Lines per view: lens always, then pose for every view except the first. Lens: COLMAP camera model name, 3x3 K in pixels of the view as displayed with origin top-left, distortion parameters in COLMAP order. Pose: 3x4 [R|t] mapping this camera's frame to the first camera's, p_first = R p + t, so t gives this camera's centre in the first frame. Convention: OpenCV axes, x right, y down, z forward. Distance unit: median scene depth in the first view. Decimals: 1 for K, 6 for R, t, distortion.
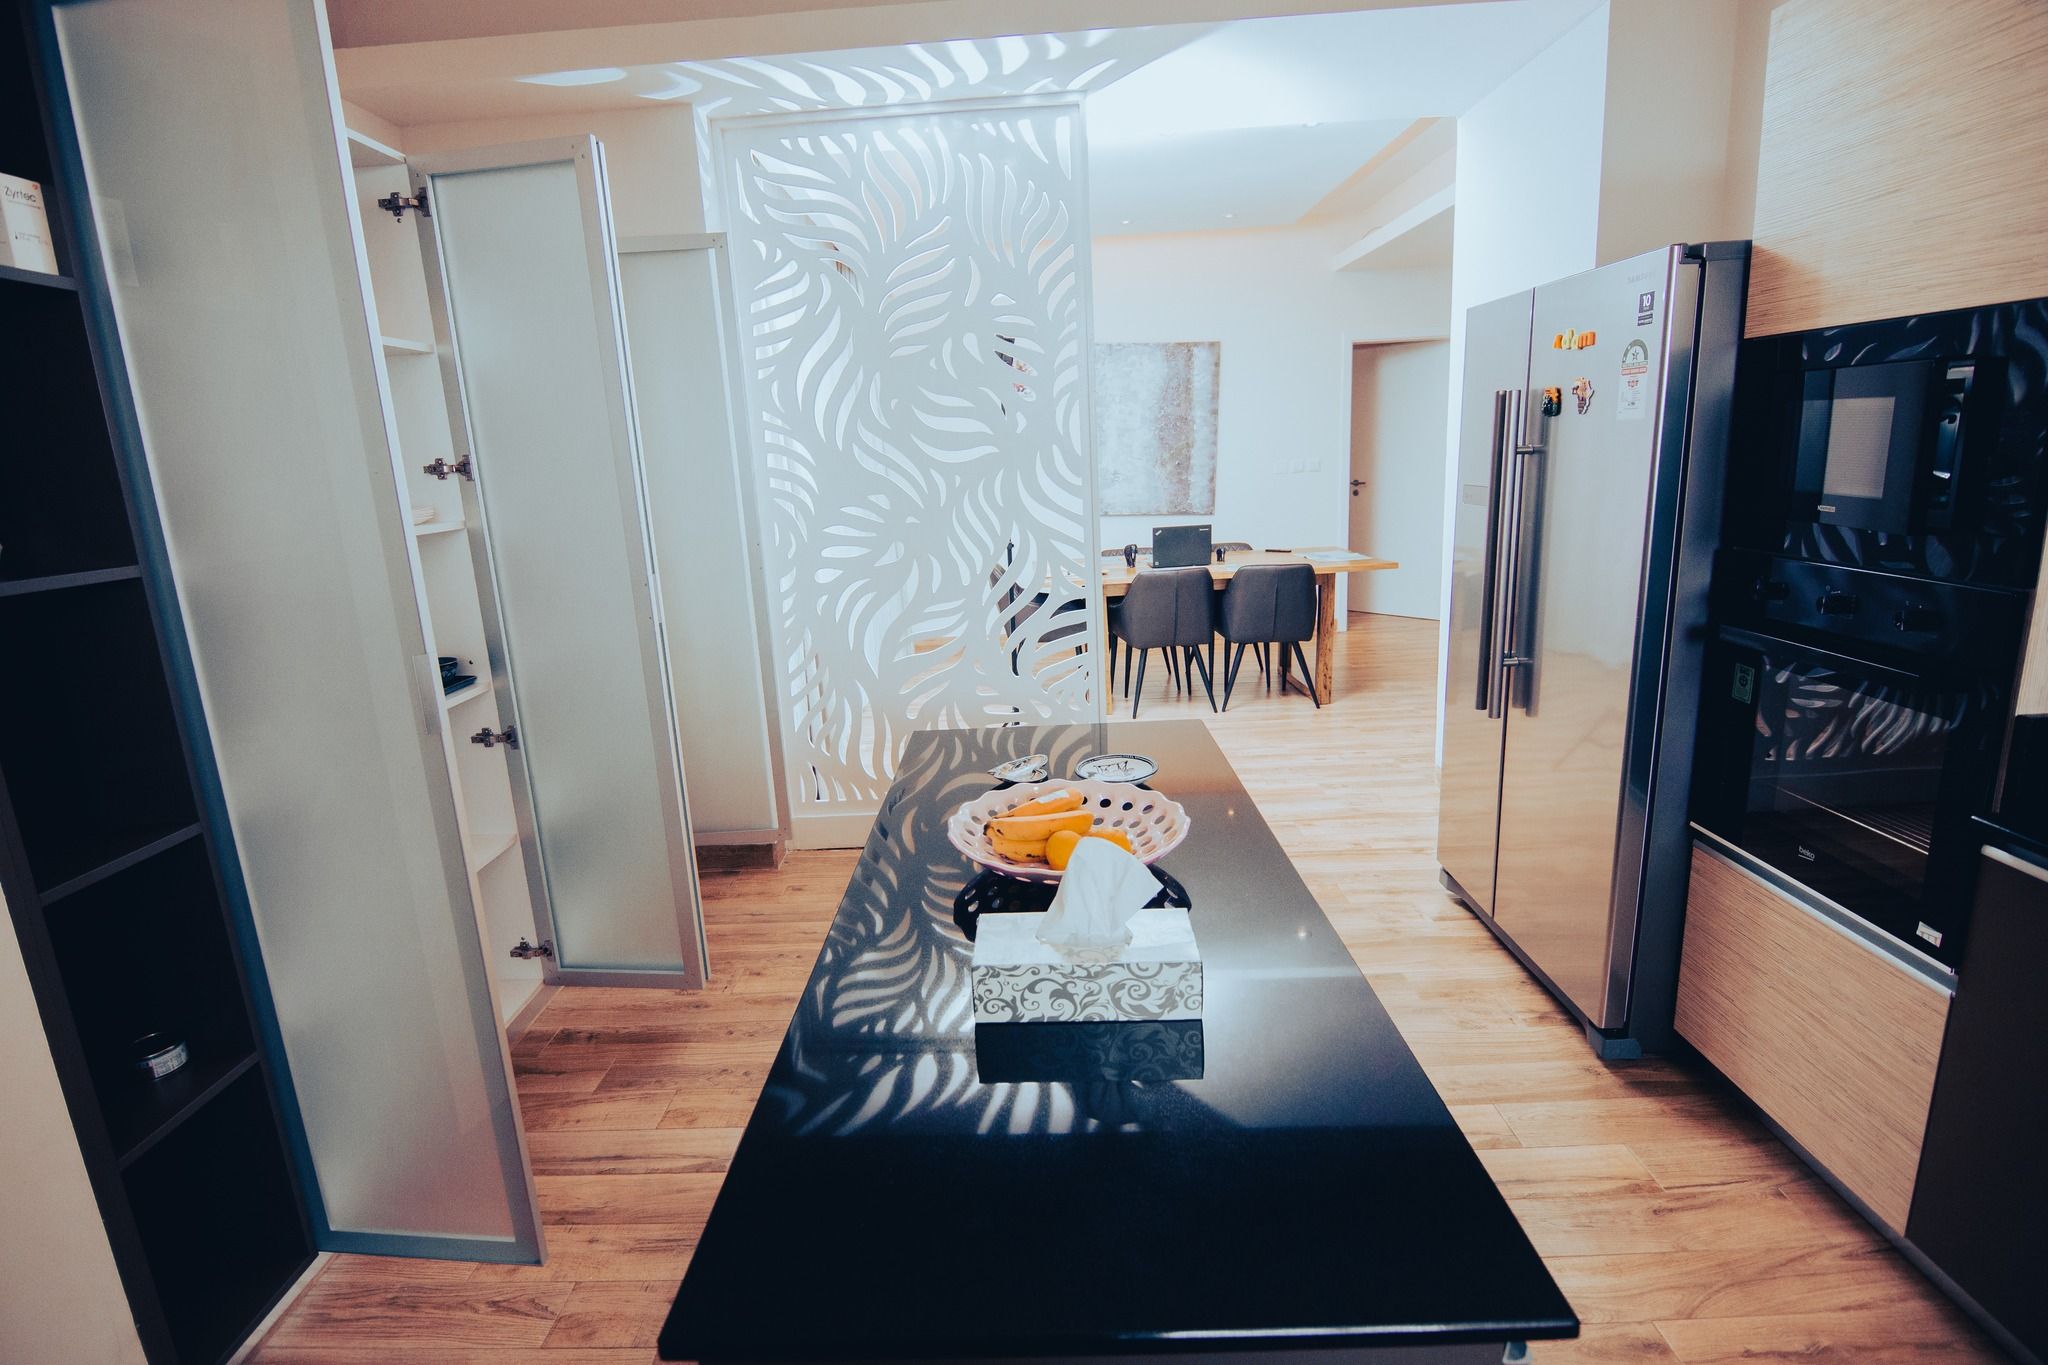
lens RADIAL K [[958.0, 0, 1002.6], [0, 958.0, 679.1], [0, 0, 1]] dist [-0.014461, -0.006694]
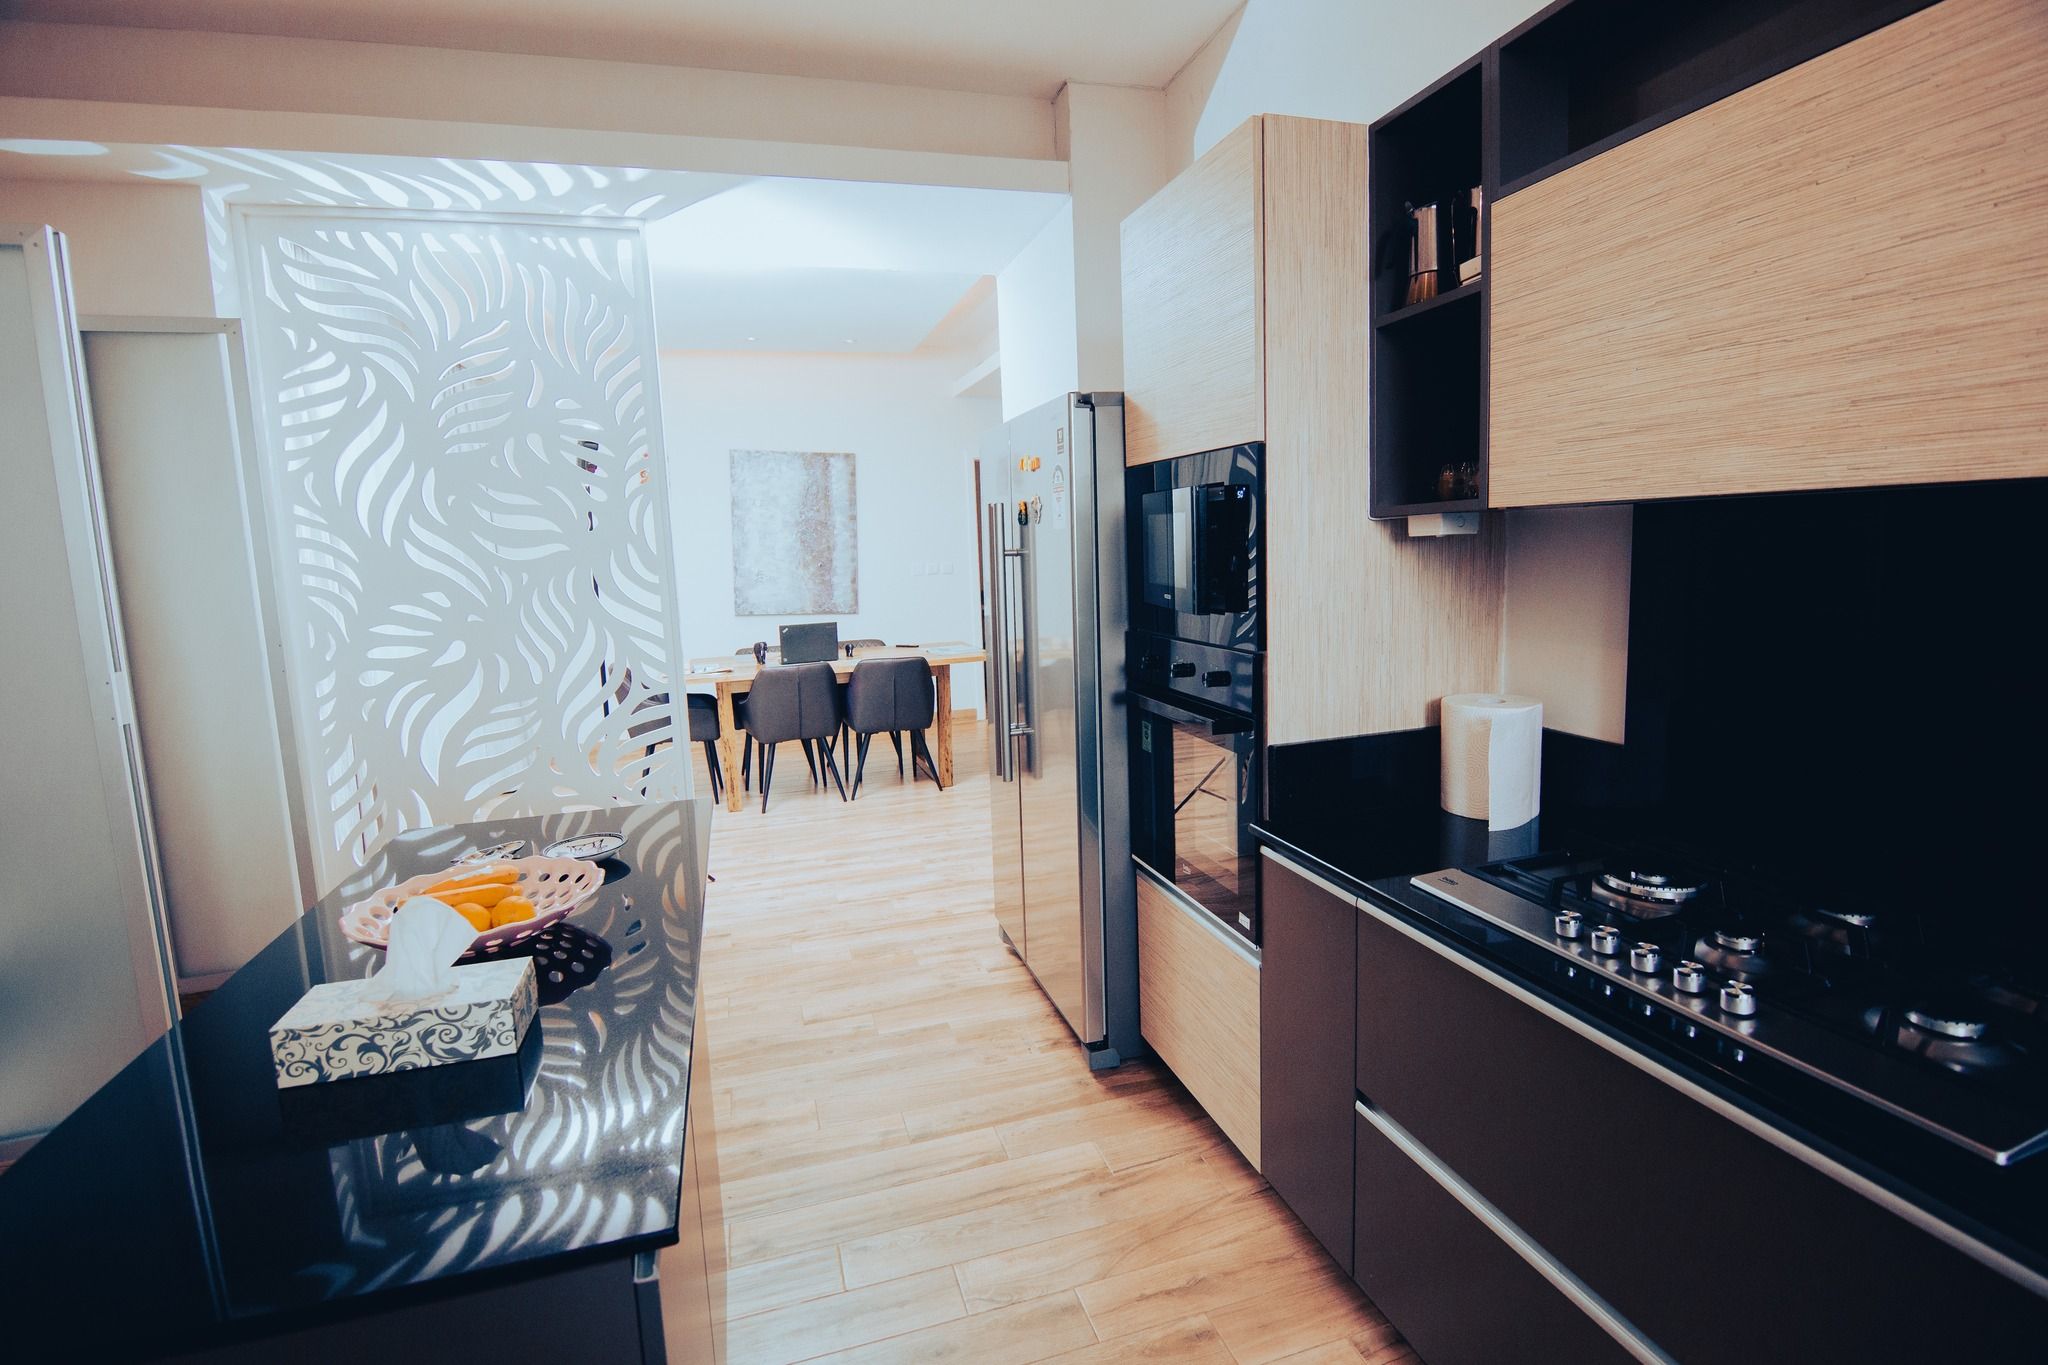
lens RADIAL K [[958.0, 0, 1037.1], [0, 958.0, 674.1], [0, 0, 1]] dist [-0.014461, -0.006694]
pose [[0.946162, -0.026415, 0.322613, 0.147418], [0.061965, 0.993013, -0.100427, 0.024446], [-0.317706, 0.115011, 0.941188, -0.088530]]
